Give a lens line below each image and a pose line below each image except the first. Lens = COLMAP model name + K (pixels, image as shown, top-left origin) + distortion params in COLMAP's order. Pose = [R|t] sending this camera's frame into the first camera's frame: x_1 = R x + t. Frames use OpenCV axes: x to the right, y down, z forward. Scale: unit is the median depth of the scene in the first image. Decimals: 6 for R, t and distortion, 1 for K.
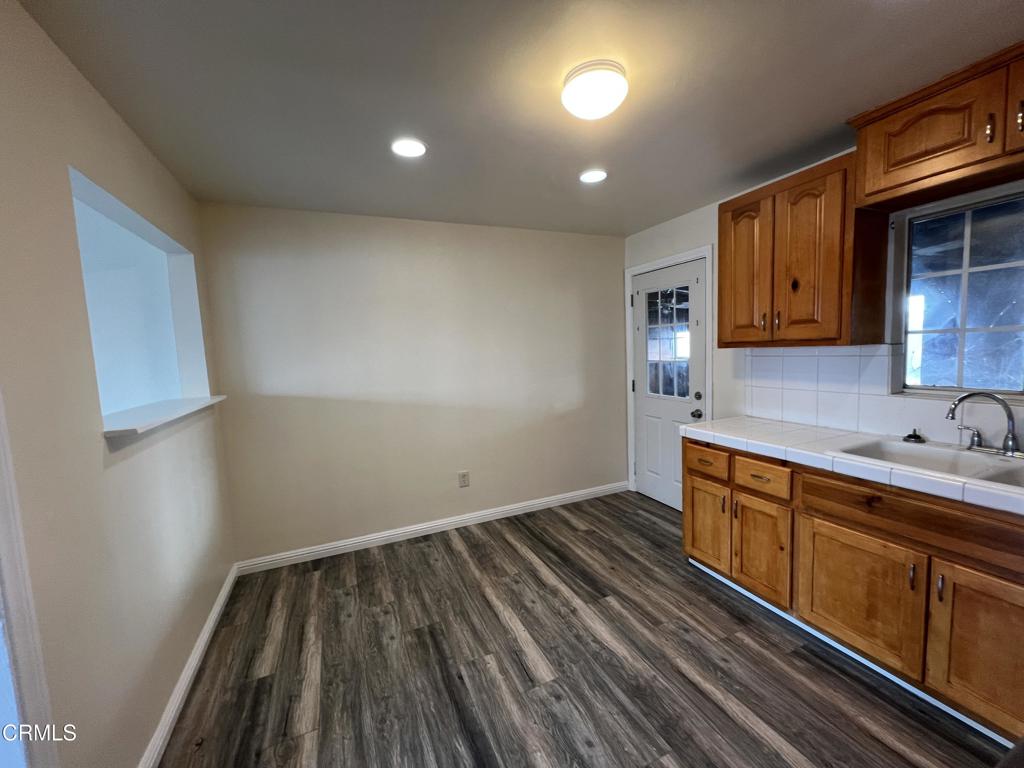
lens RADIAL K [[408.7, 0, 513.0], [0, 408.7, 385.5], [0, 0, 1]] dist [-0.002019, -0.000123]
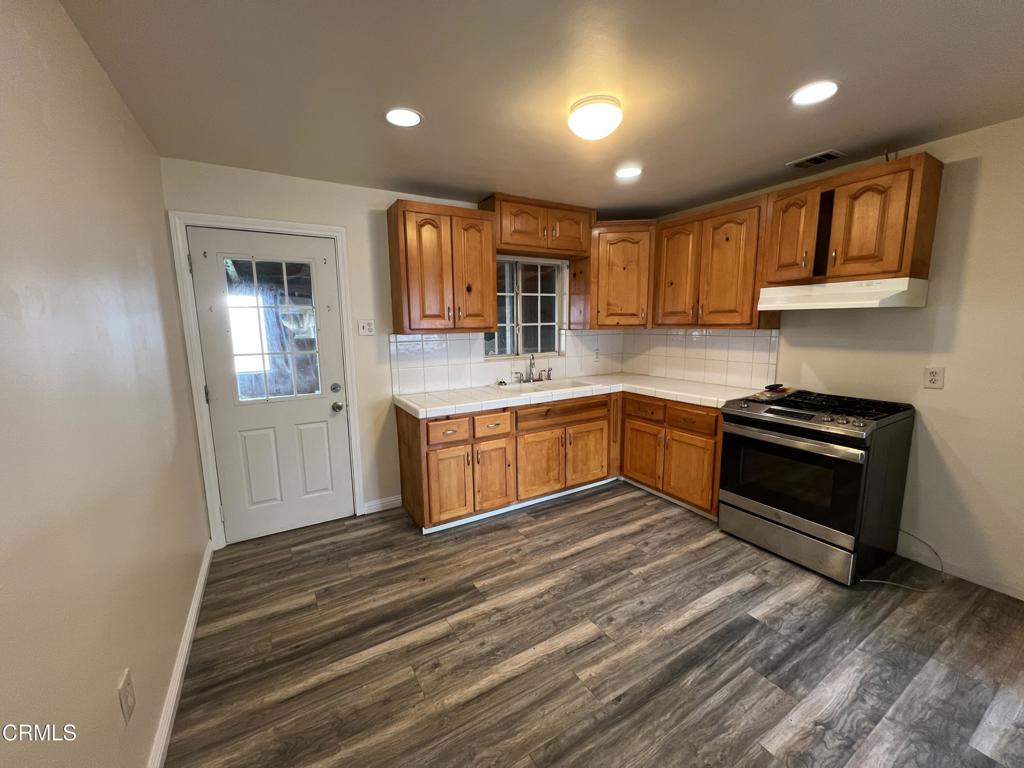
lens RADIAL K [[408.7, 0, 513.7], [0, 408.7, 384.9], [0, 0, 1]] dist [-0.002019, -0.000123]
pose [[-0.122484, -0.110169, 0.986337, -0.752274], [0.108860, 0.986332, 0.123687, -0.075711], [-0.986482, 0.122522, -0.108817, 1.035269]]
